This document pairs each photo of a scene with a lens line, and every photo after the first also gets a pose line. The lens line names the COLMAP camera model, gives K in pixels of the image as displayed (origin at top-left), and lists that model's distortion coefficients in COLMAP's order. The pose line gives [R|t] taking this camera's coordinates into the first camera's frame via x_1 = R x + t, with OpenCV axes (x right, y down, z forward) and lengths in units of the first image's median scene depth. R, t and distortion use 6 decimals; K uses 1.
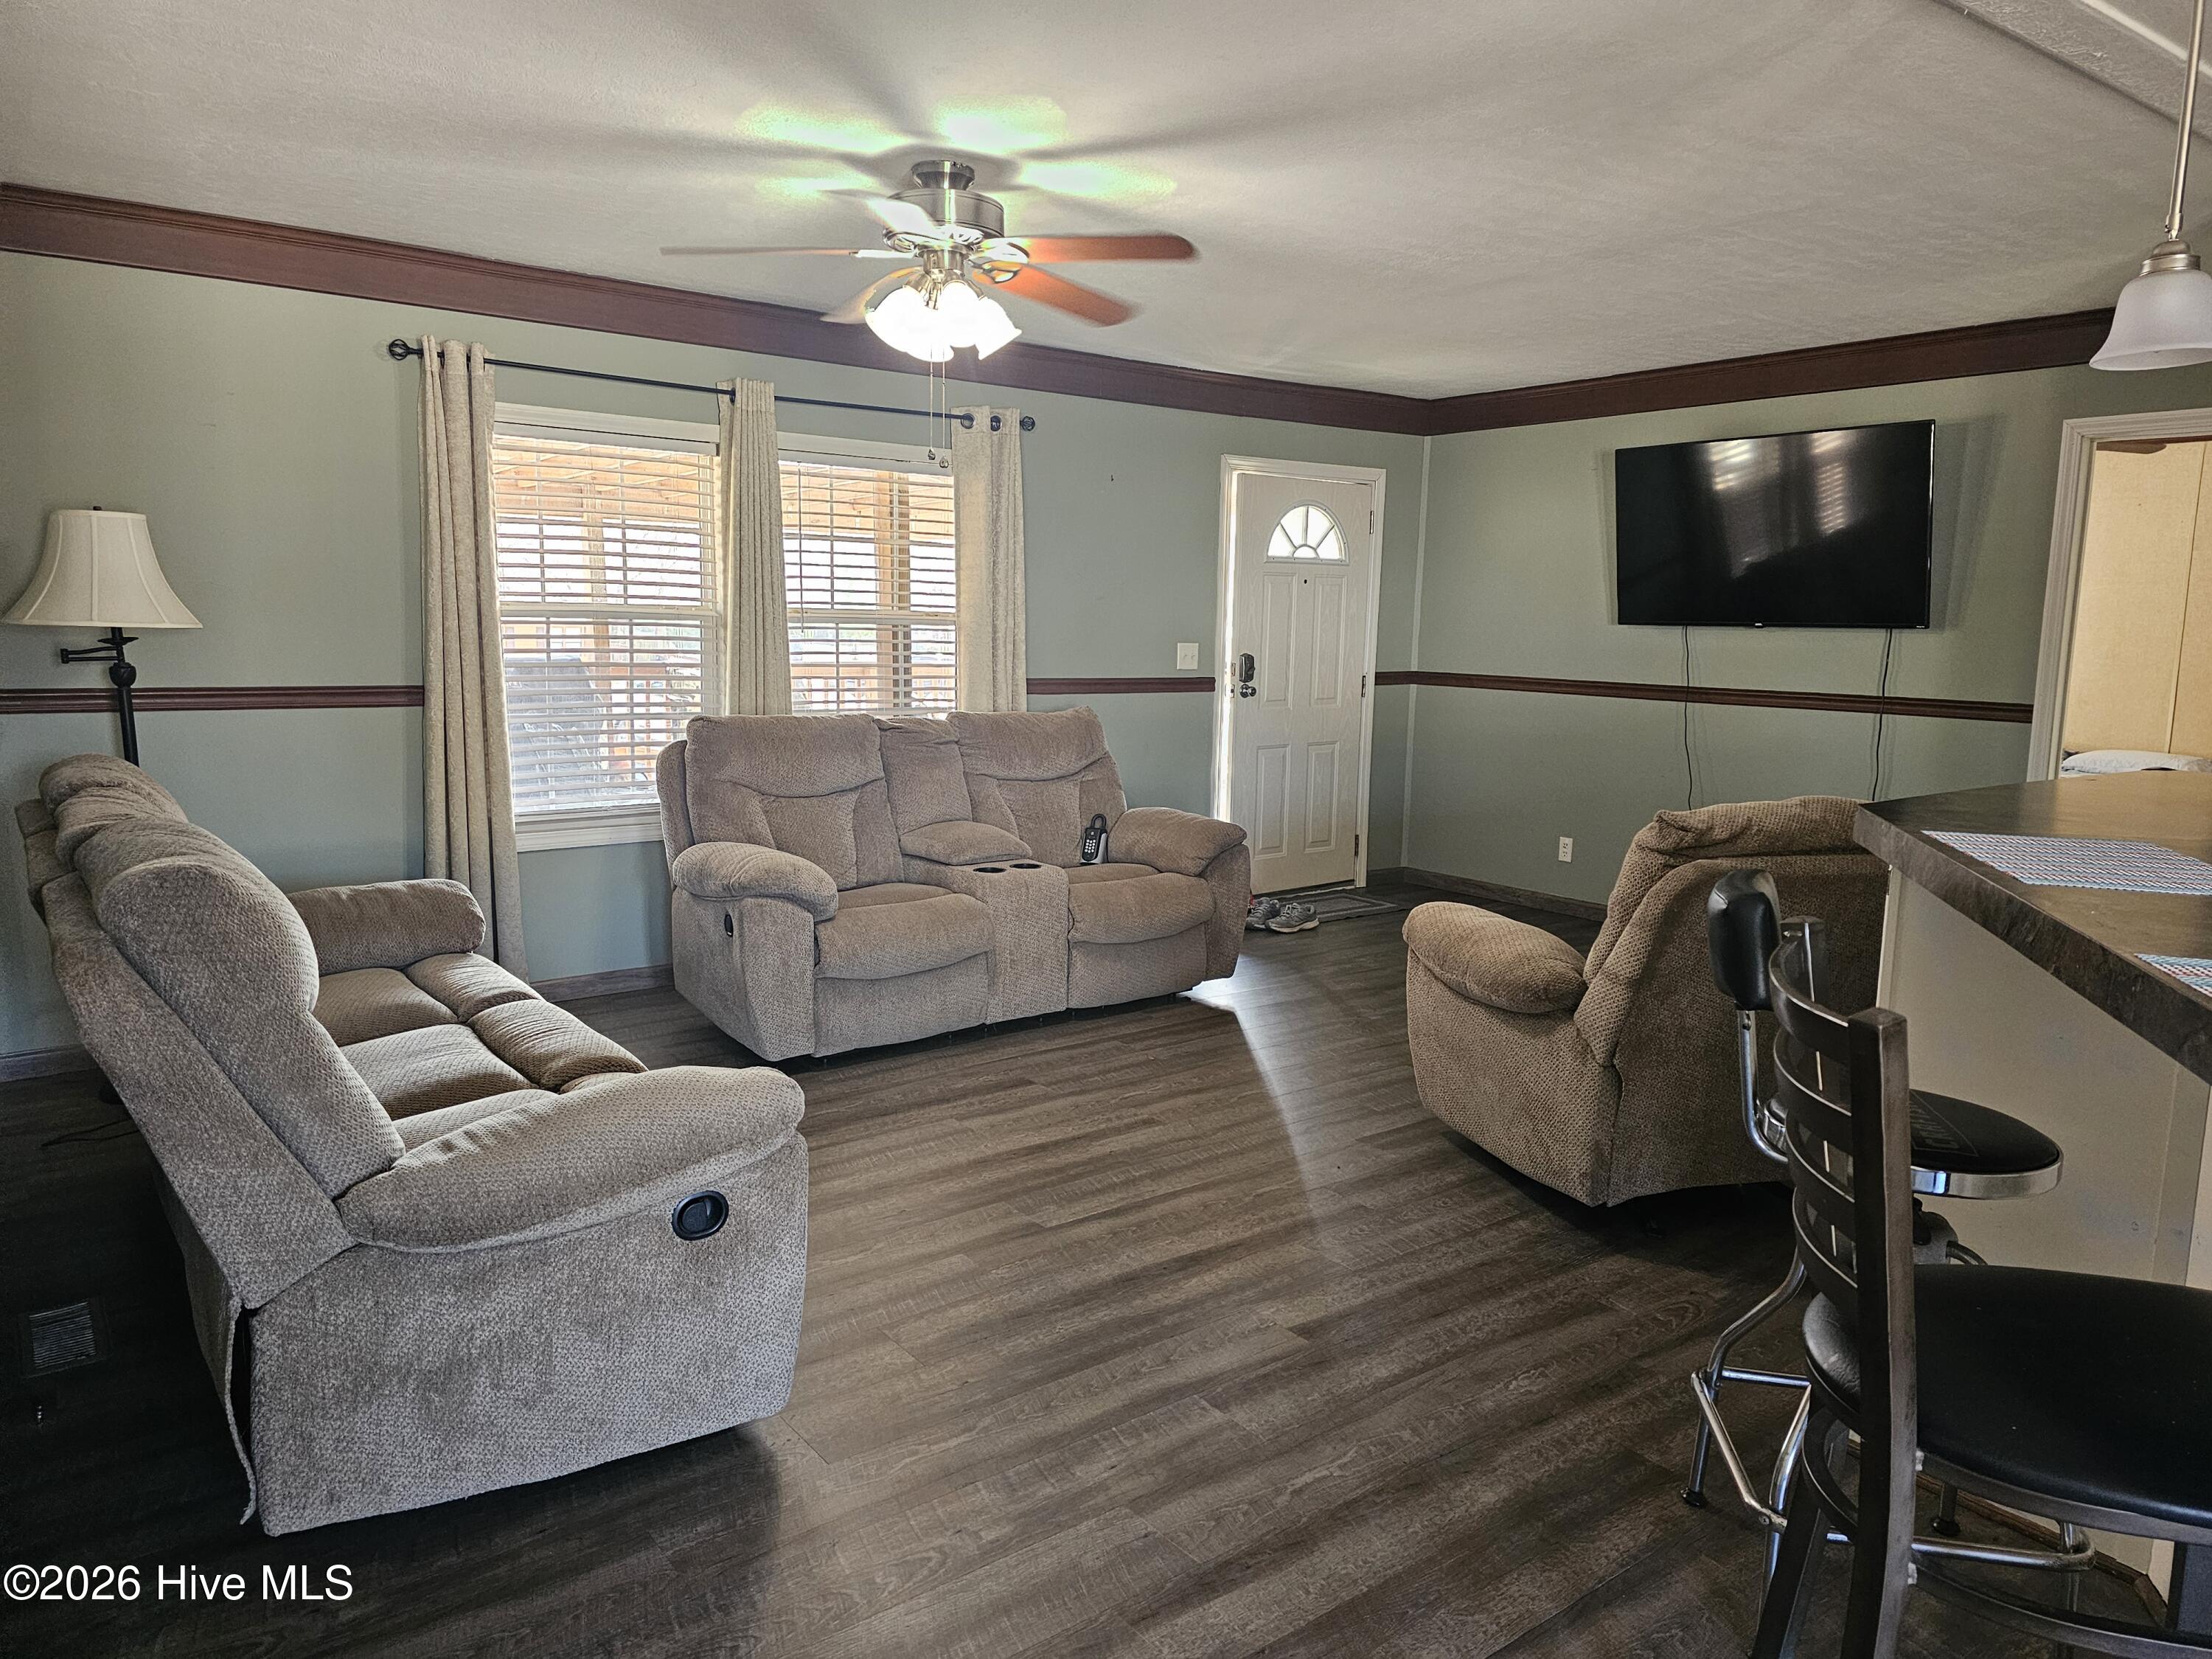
lens RADIAL K [[1447.0, 0, 1106.0], [0, 1447.0, 829.5], [0, 0, 1]] dist [0.000402, 0.000125]
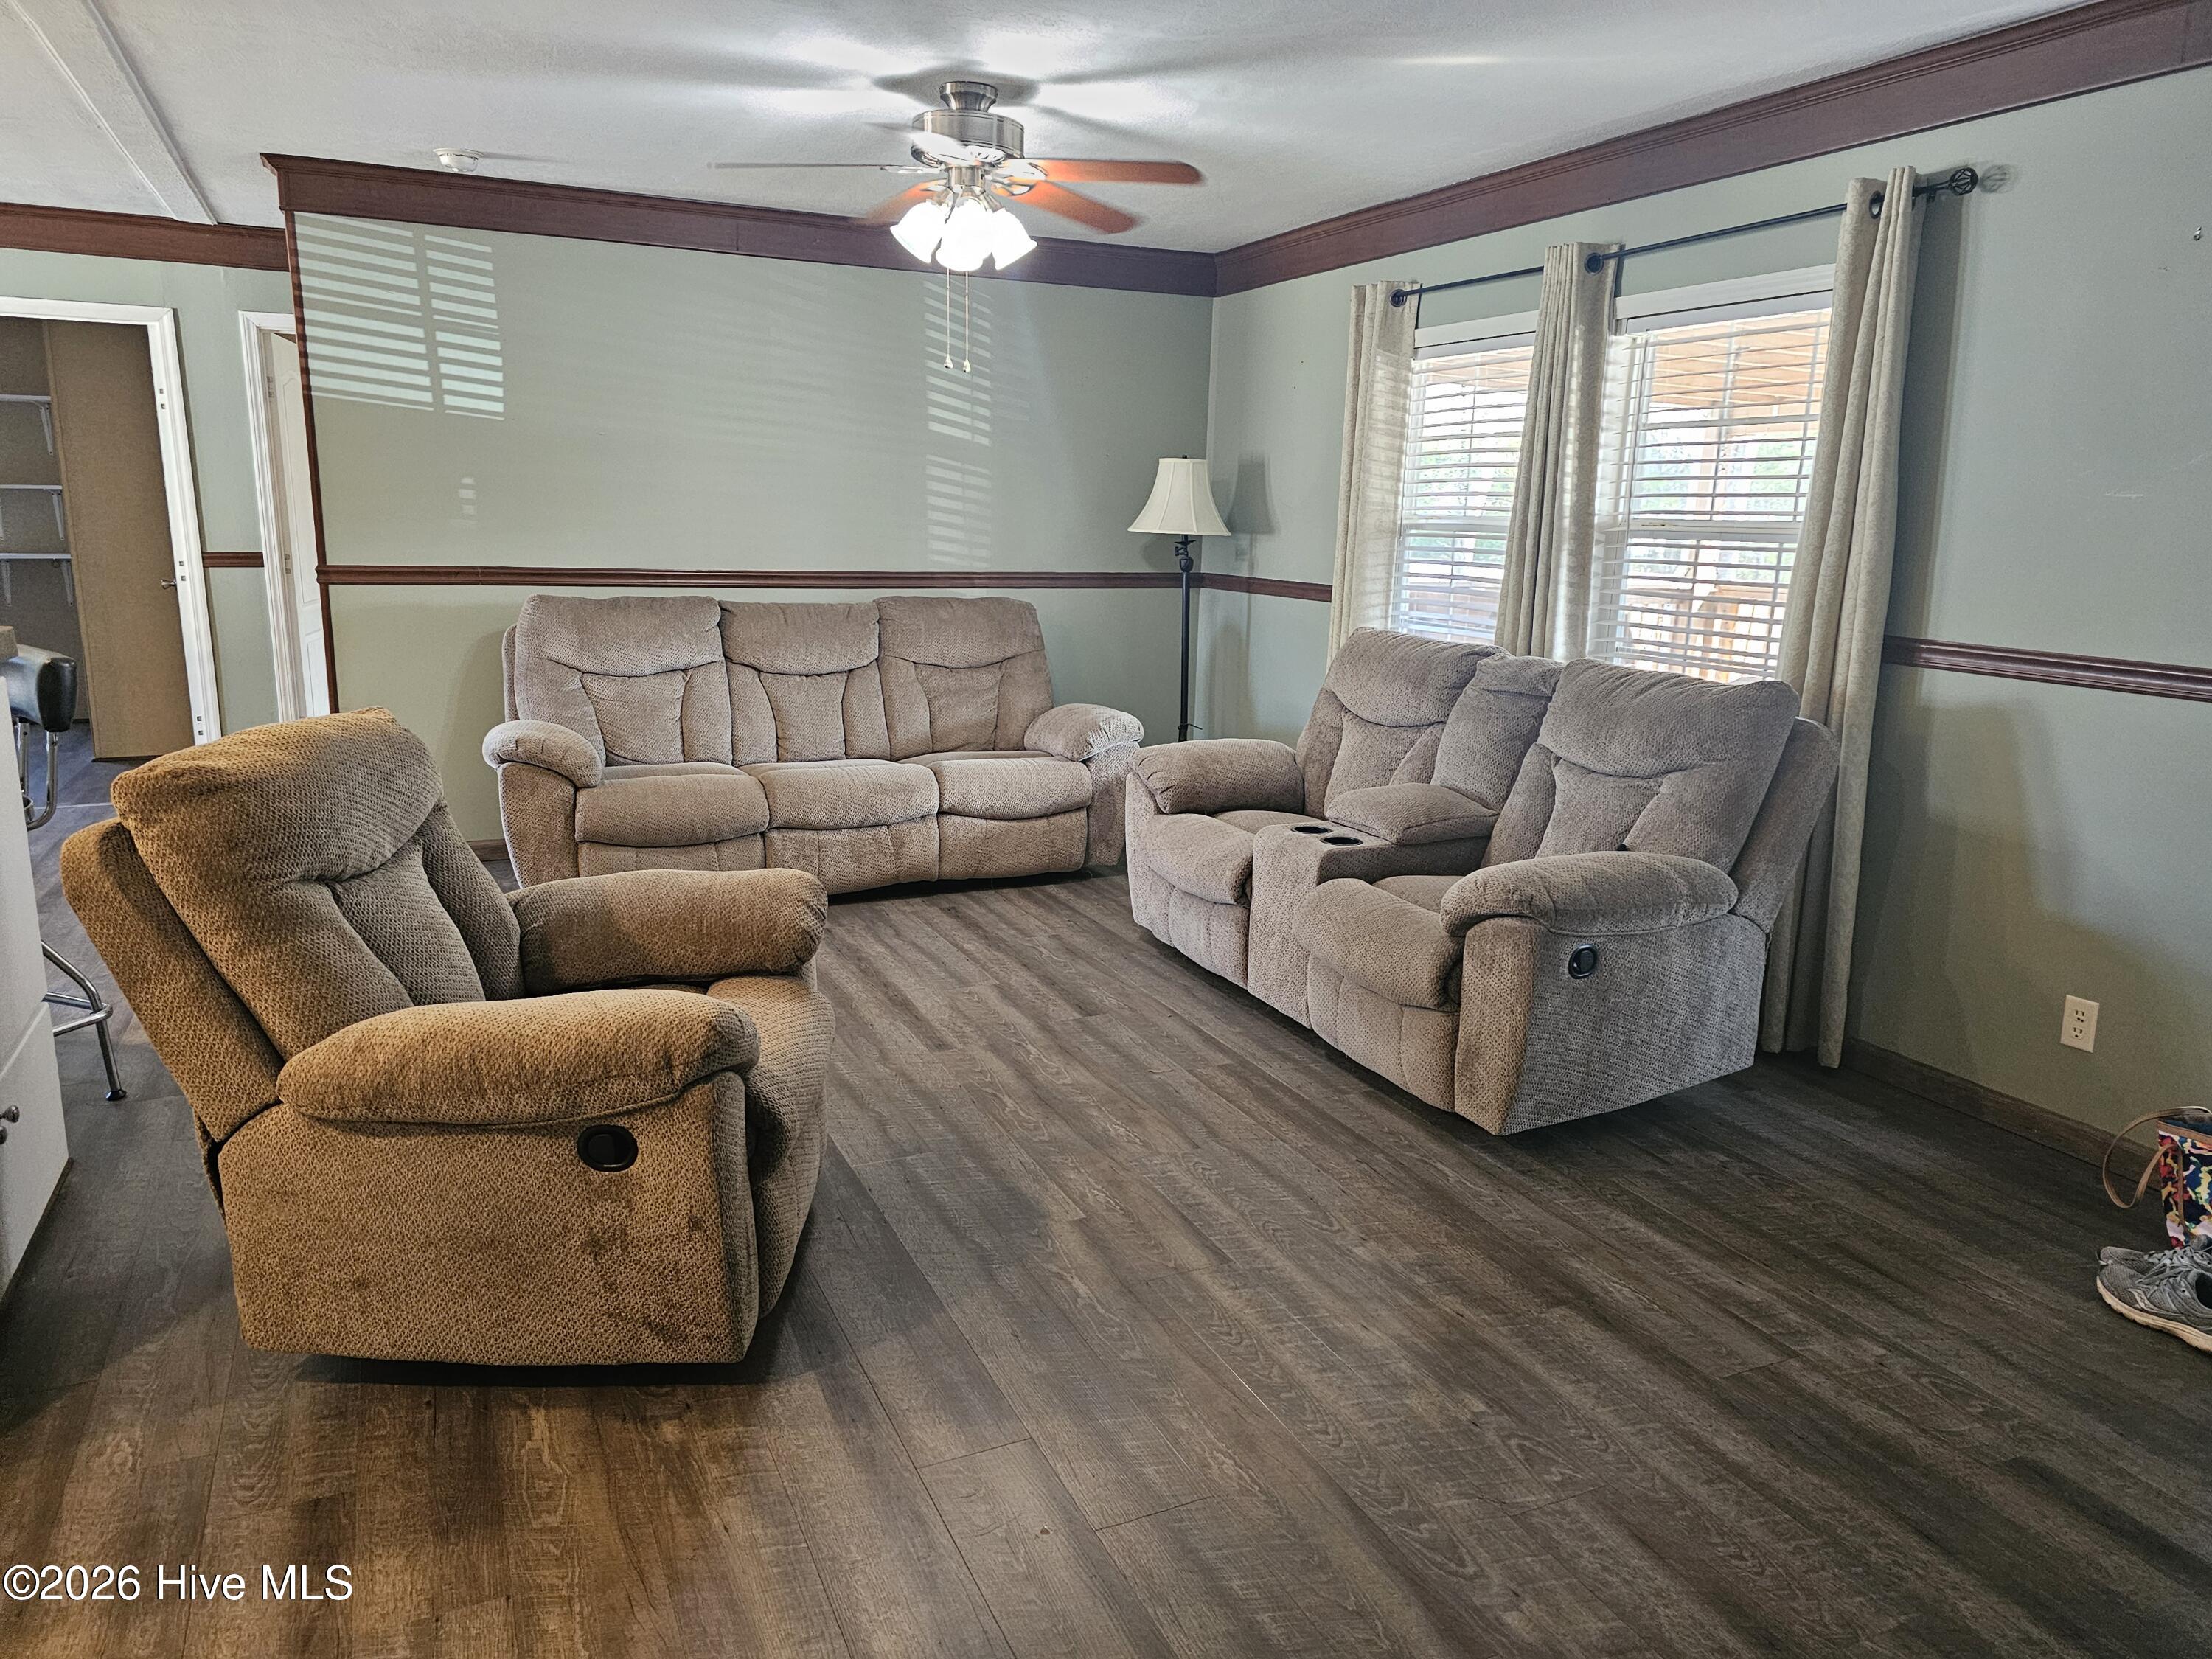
lens RADIAL K [[1482.9, 0, 1106.0], [0, 1482.9, 829.5], [0, 0, 1]] dist [0.001176, 0.000011]
pose [[-0.230144, 0.178329, -0.956678, 0.844479], [-0.165584, 0.961556, 0.219072, -0.153241], [0.958966, 0.208829, -0.191767, 1.170591]]
